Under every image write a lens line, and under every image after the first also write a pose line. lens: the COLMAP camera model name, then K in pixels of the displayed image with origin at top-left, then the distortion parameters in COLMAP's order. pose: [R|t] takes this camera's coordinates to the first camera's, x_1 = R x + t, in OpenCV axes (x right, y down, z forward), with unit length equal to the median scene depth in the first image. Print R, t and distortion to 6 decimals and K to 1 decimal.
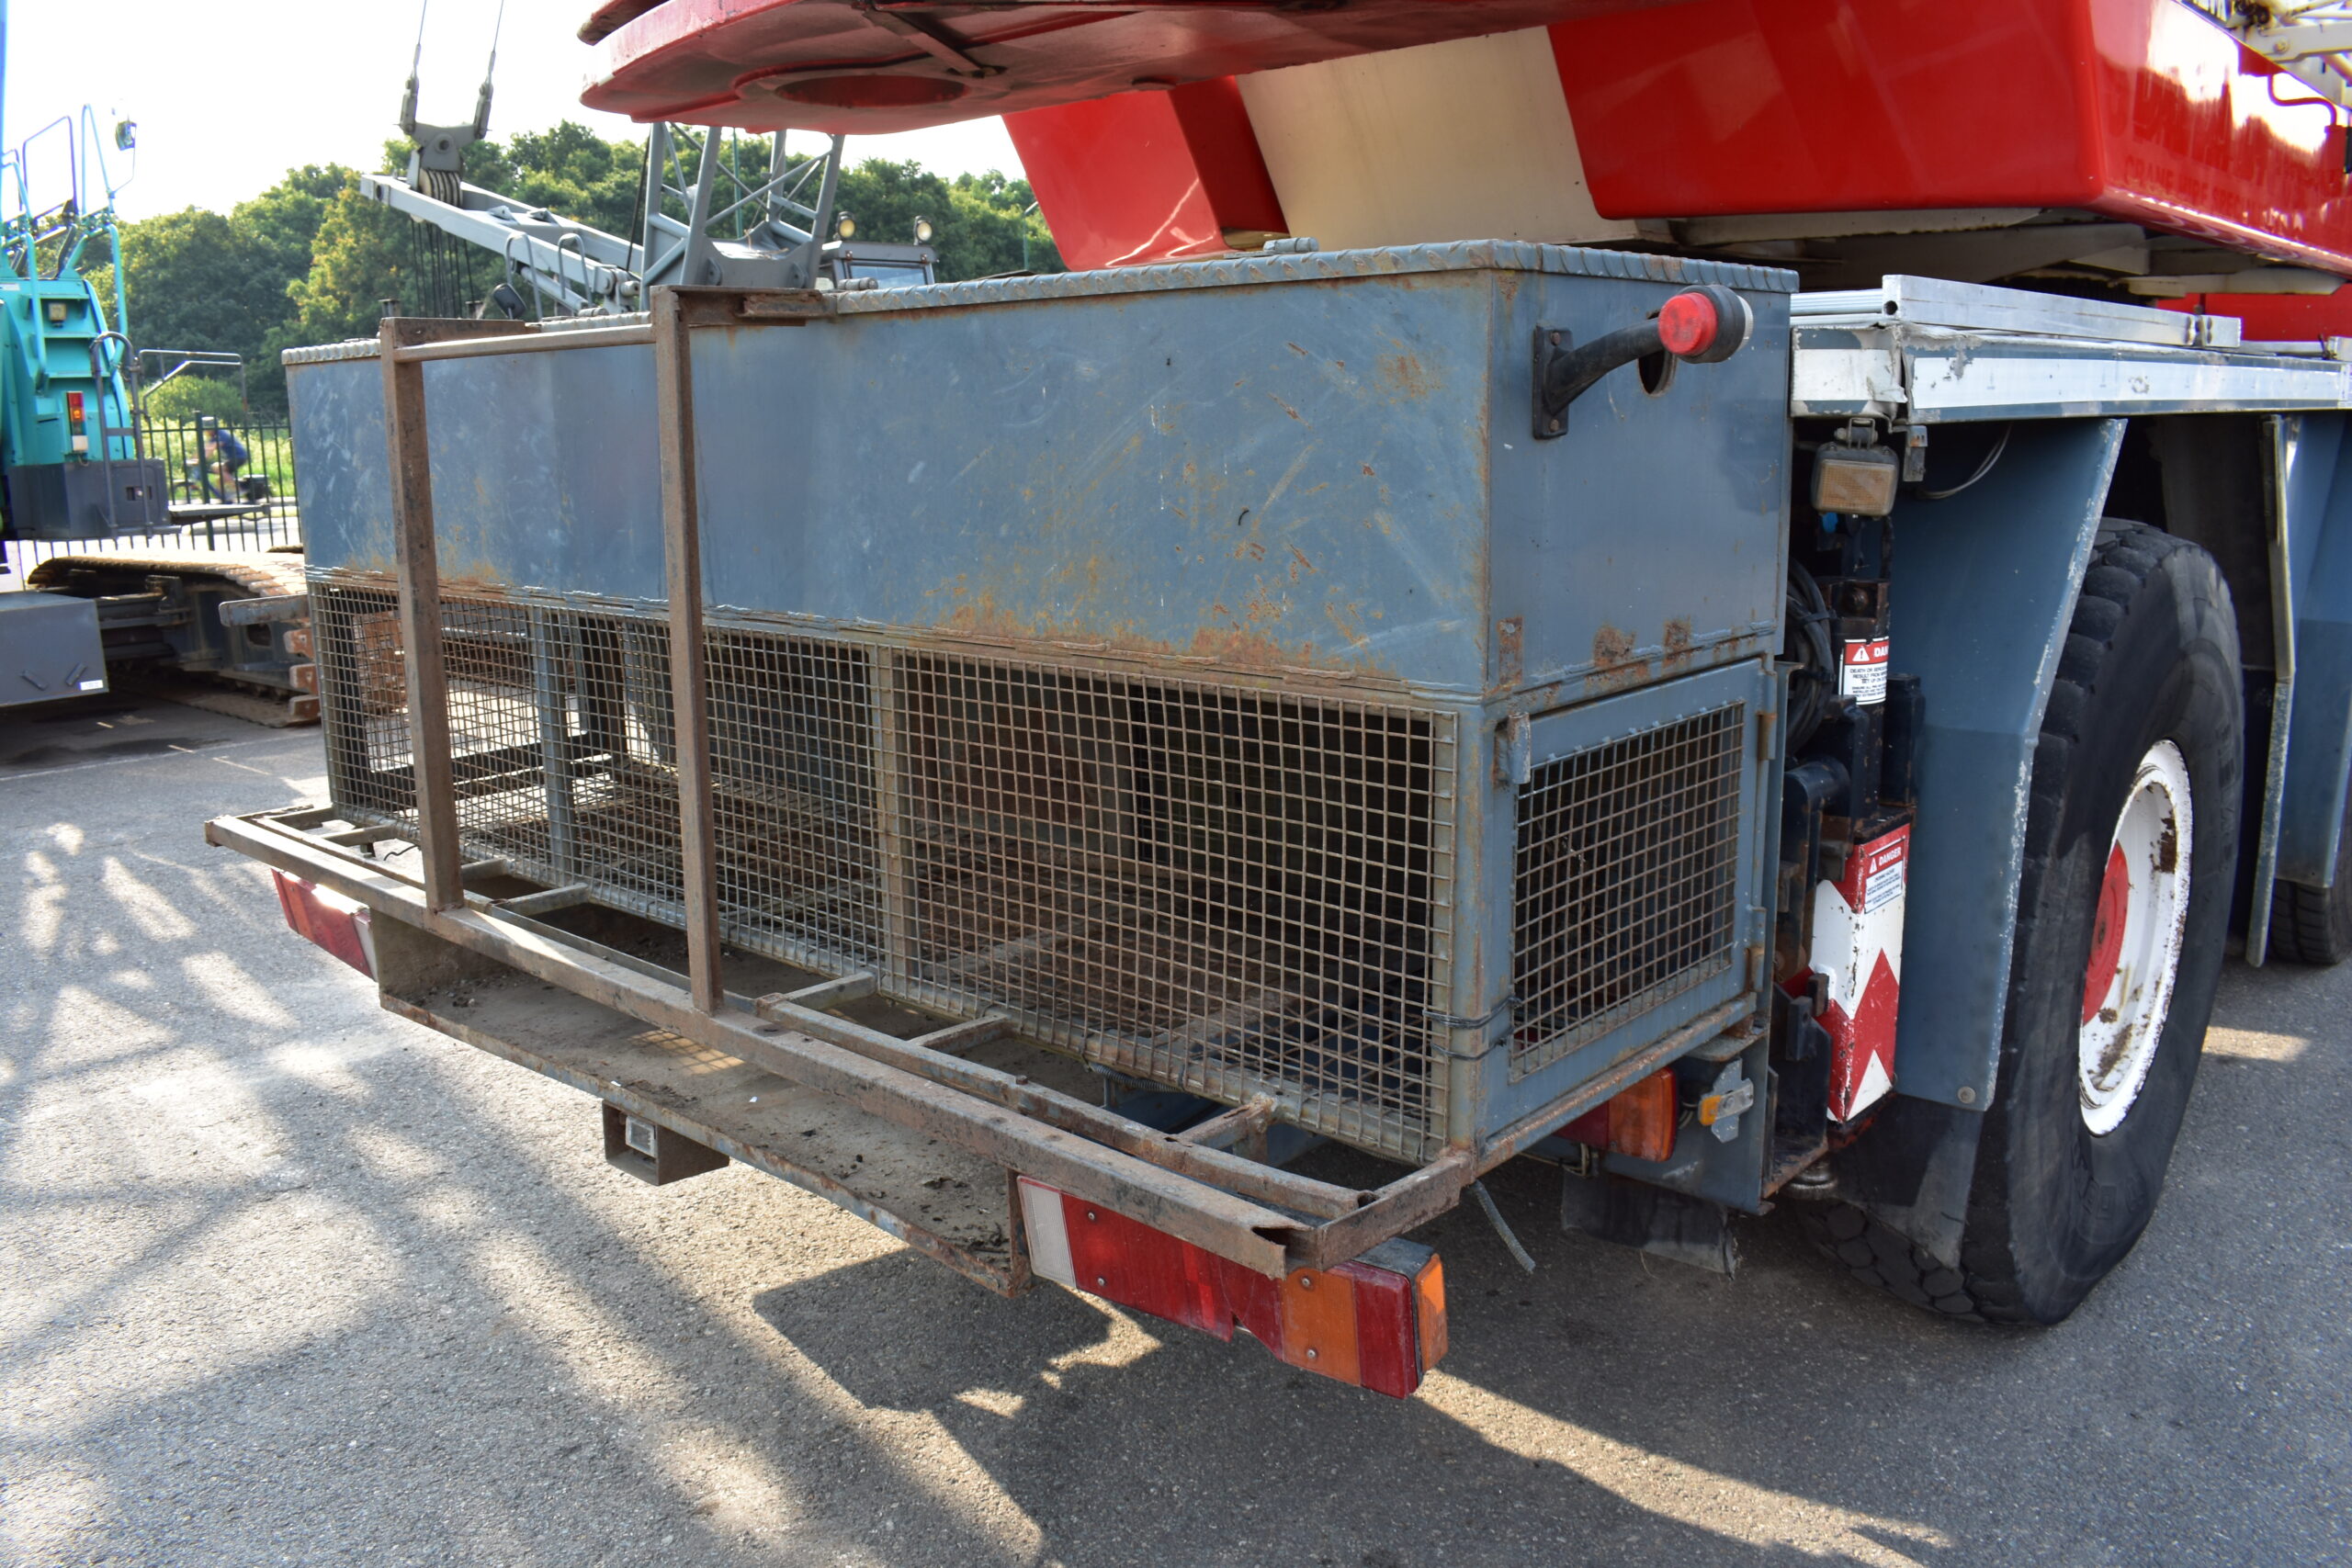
lens RADIAL K [[1820.4, 0, 1176.0], [0, 1820.4, 784.0], [0, 0, 1]] dist [-0.100462, 0.024808]
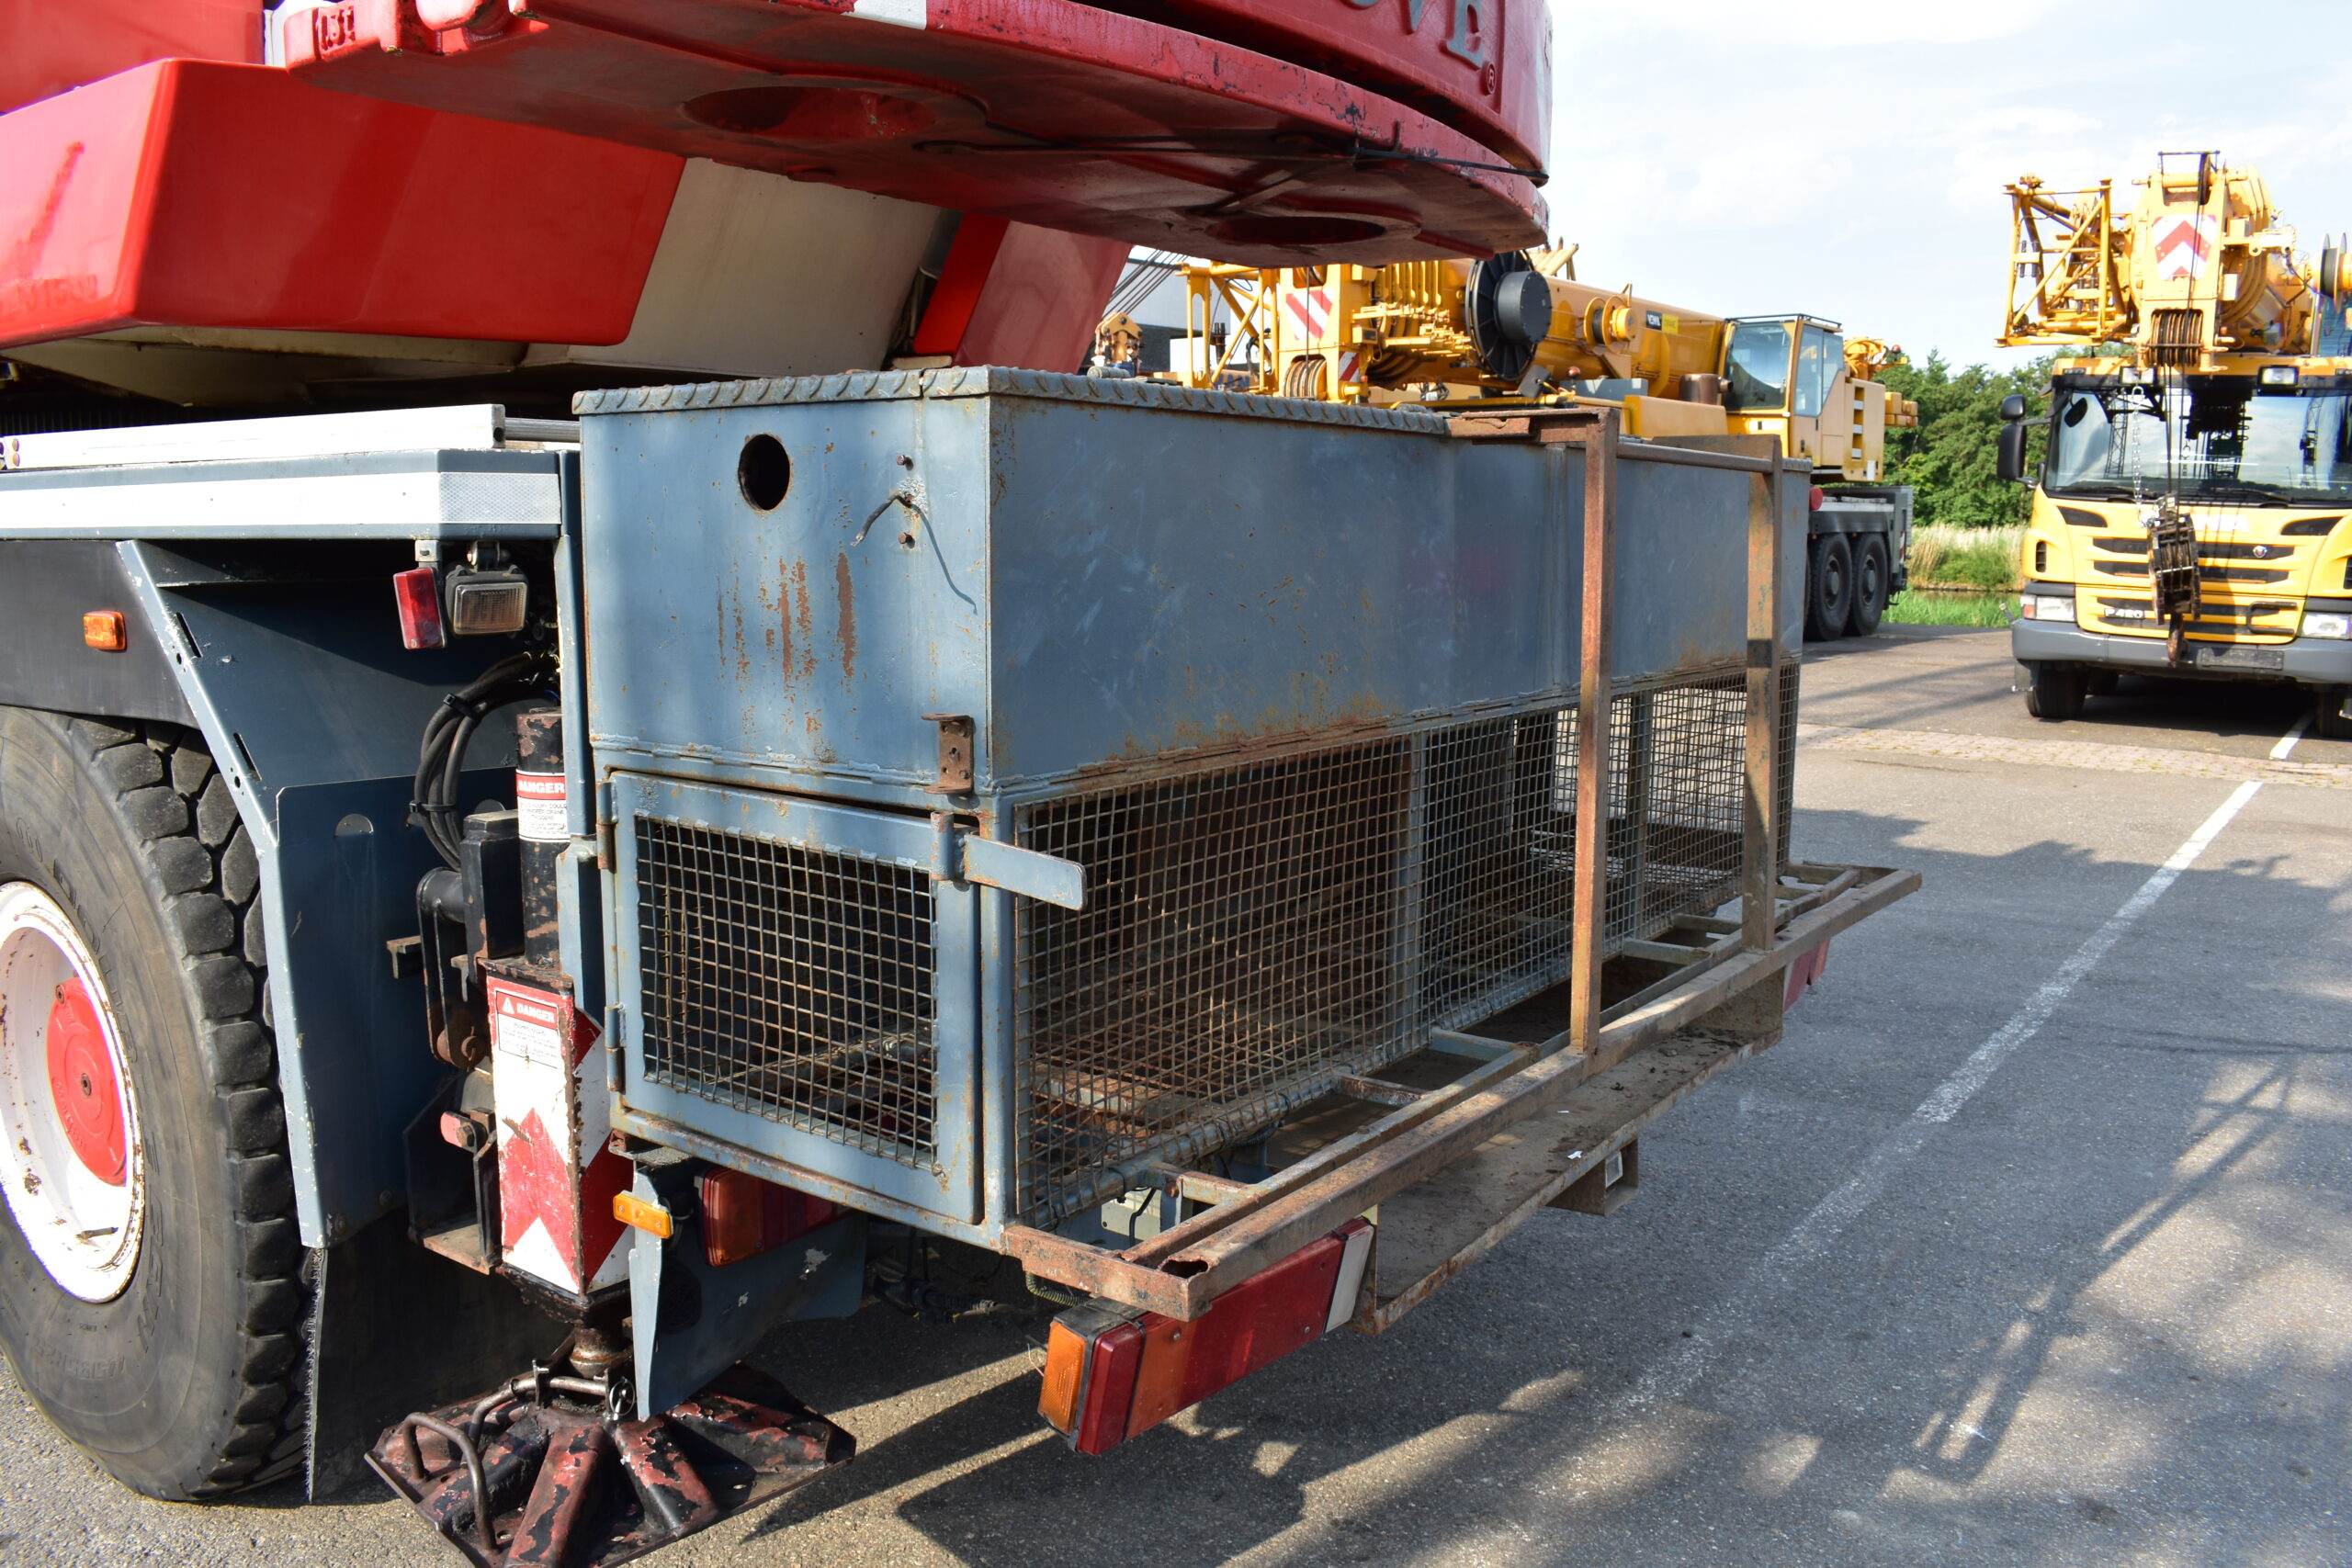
lens RADIAL K [[1820.4, 0, 1176.0], [0, 1820.4, 784.0], [0, 0, 1]] dist [-0.100462, 0.024808]
pose [[-0.108229, -0.130952, 0.985463, -1.490276], [0.194944, 0.969245, 0.150206, -0.281349], [-0.974825, 0.208366, -0.079372, 1.454589]]
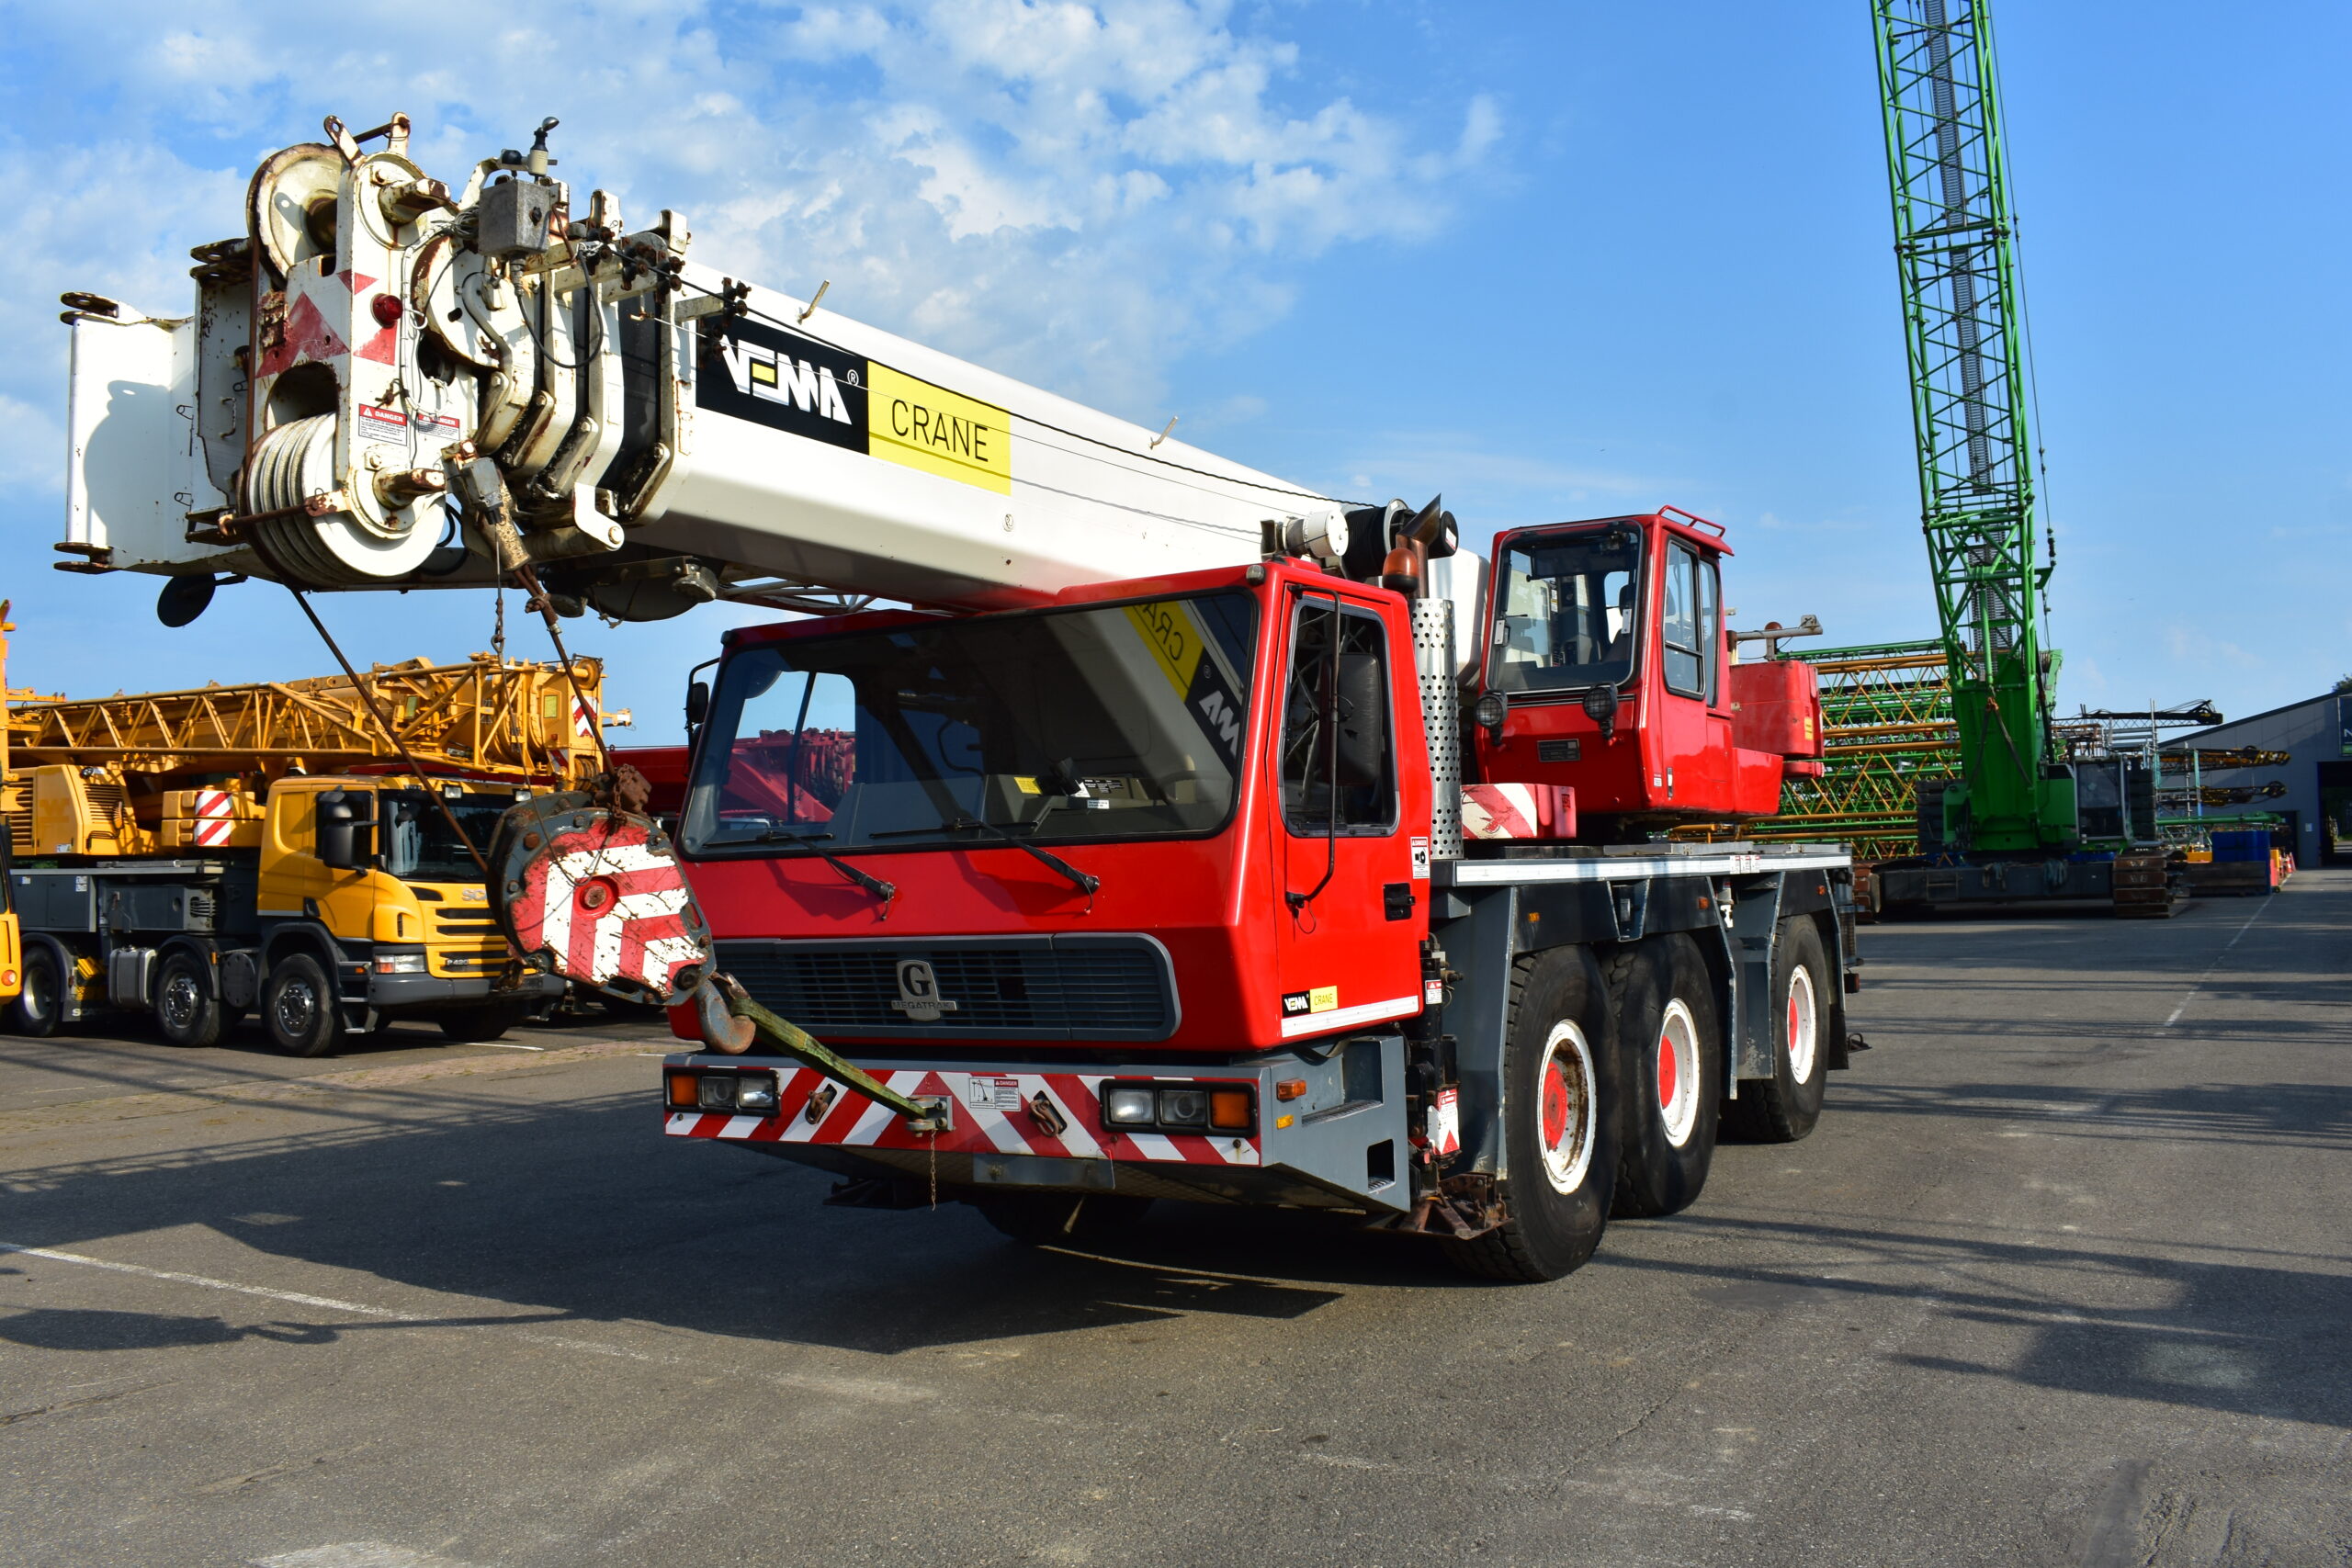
lens RADIAL K [[1889.9, 0, 1176.0], [0, 1889.9, 784.0], [0, 0, 1]] dist [-0.002735, -0.000446]
pose [[-0.983230, 0.034287, -0.179119, 2.316275], [0.006822, 0.988395, 0.151749, -1.435120], [0.182244, 0.147983, -0.972054, 6.709564]]
